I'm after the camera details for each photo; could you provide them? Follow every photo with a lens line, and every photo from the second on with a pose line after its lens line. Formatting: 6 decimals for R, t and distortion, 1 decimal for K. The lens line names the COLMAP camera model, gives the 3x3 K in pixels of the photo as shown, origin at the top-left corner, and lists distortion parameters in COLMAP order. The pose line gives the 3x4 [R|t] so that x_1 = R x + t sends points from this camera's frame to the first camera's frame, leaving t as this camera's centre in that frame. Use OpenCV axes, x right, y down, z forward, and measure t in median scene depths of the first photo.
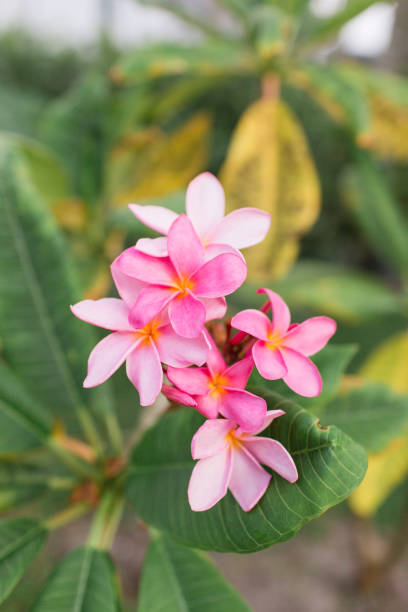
lens RADIAL K [[719.1, 0, 182.0], [0, 719.1, 286.7], [0, 0, 1]] dist [-0.022462, 0.000000]
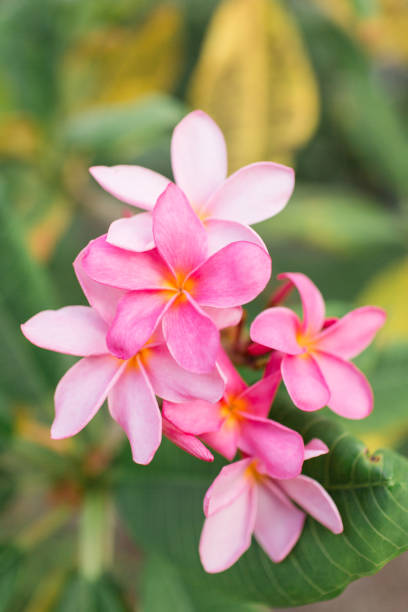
lens RADIAL K [[719.1, 0, 183.4], [0, 719.1, 304.2], [0, 0, 1]] dist [-0.022462, 0.000000]
pose [[0.995849, -0.070448, 0.057627, -0.036210], [0.057977, 0.979088, 0.195003, -0.122130], [-0.070160, -0.190853, 0.979108, 0.303232]]
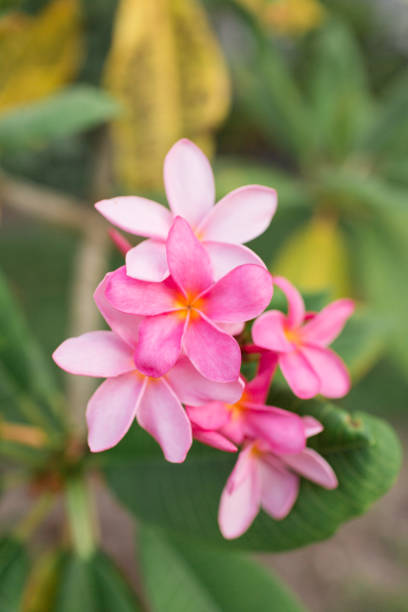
lens RADIAL K [[719.1, 0, 208.9], [0, 719.1, 317.6], [0, 0, 1]] dist [-0.022462, 0.000000]
pose [[0.948846, -0.188200, 0.253518, -0.184424], [0.104586, 0.944950, 0.310049, -0.235215], [-0.297914, -0.267675, 0.916296, 0.255242]]
